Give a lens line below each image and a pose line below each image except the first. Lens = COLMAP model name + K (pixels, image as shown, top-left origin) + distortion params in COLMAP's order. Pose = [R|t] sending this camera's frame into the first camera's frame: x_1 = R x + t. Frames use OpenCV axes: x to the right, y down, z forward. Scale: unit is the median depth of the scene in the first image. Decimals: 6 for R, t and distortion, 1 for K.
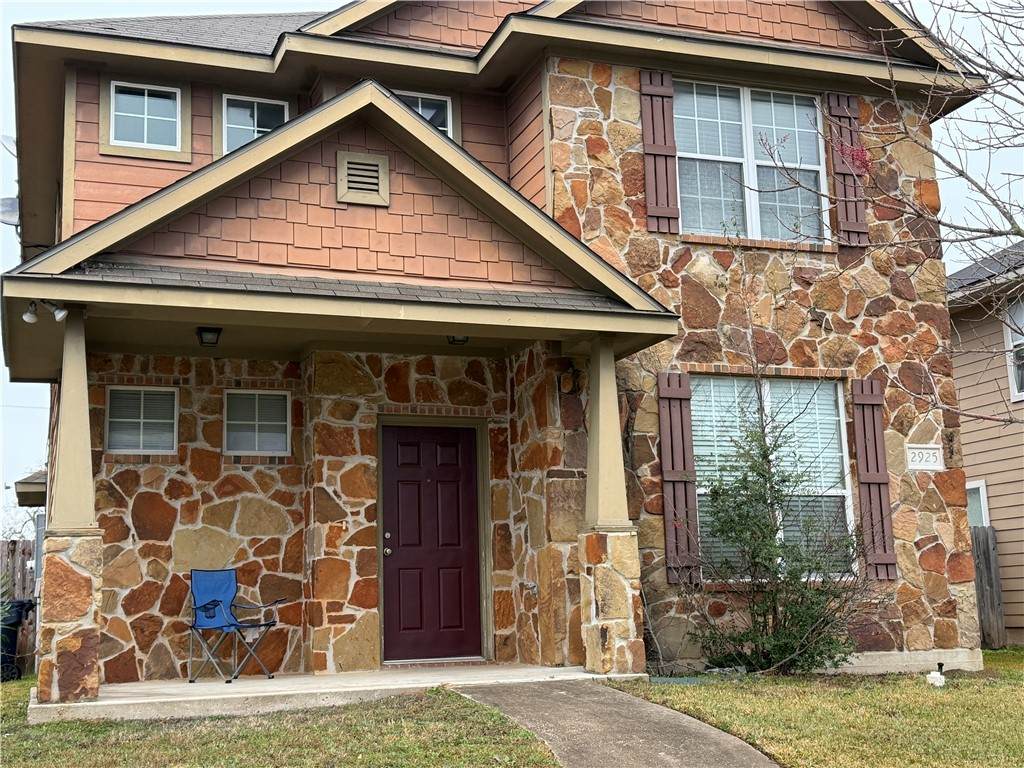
lens RADIAL K [[1281.9, 0, 520.8], [0, 1281.9, 386.3], [0, 0, 1]] dist [0.128224, 0.000000]
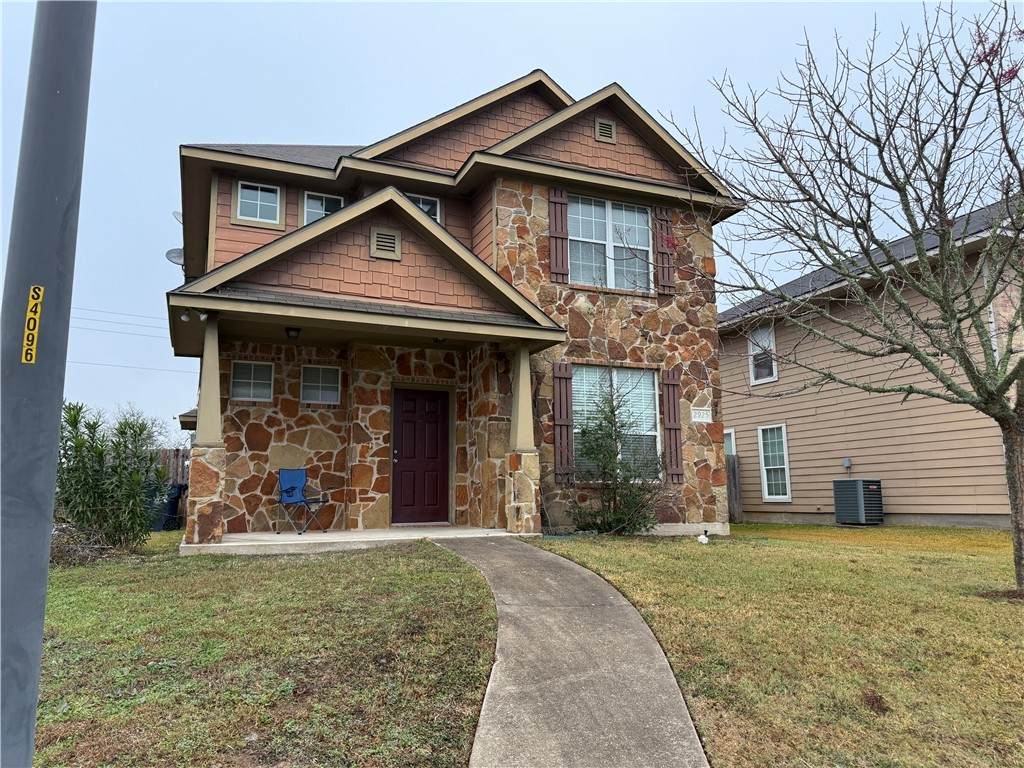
lens RADIAL K [[726.1, 0, 511.3], [0, 726.1, 389.3], [0, 0, 1]] dist [0.125307, -0.006594]
pose [[0.998469, 0.029411, 0.046844, 0.003718], [-0.030615, 0.999213, 0.025206, 0.002308], [-0.046065, -0.026602, 0.998584, 0.013575]]
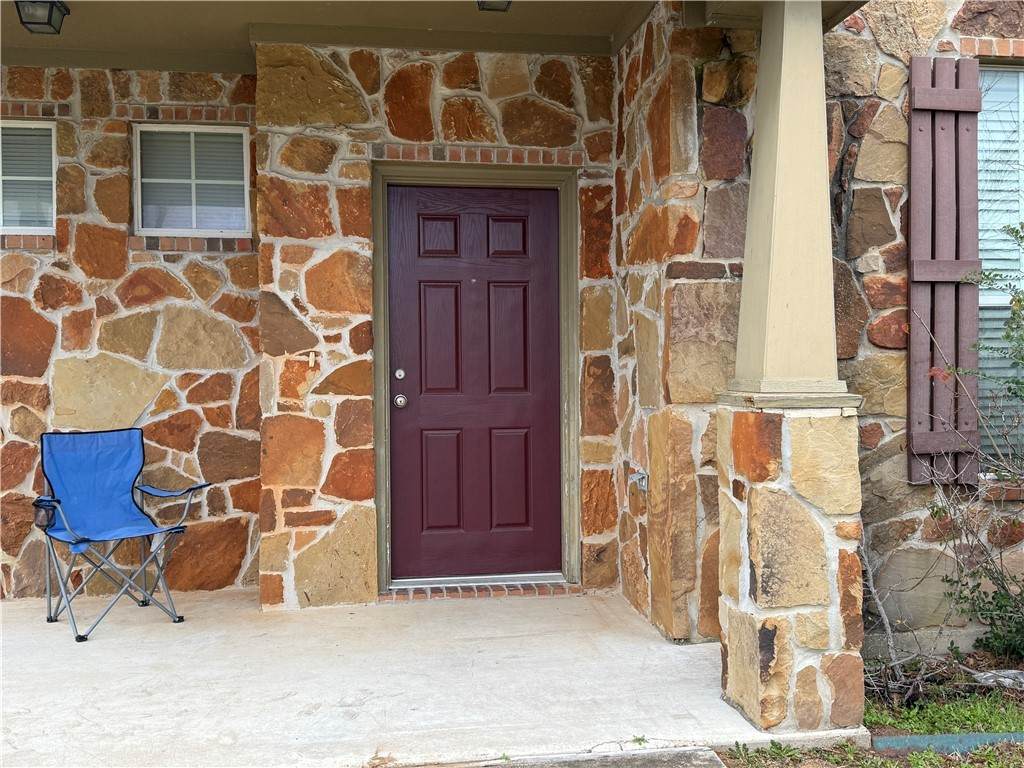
lens RADIAL K [[971.1, 0, 514.5], [0, 971.1, 395.2], [0, 0, 1]] dist [0.058773, 0.000000]
pose [[0.977308, 0.026498, -0.210160, 0.042674], [0.016700, 0.979418, 0.201151, 0.038096], [0.211164, -0.200096, 0.956750, 0.602062]]
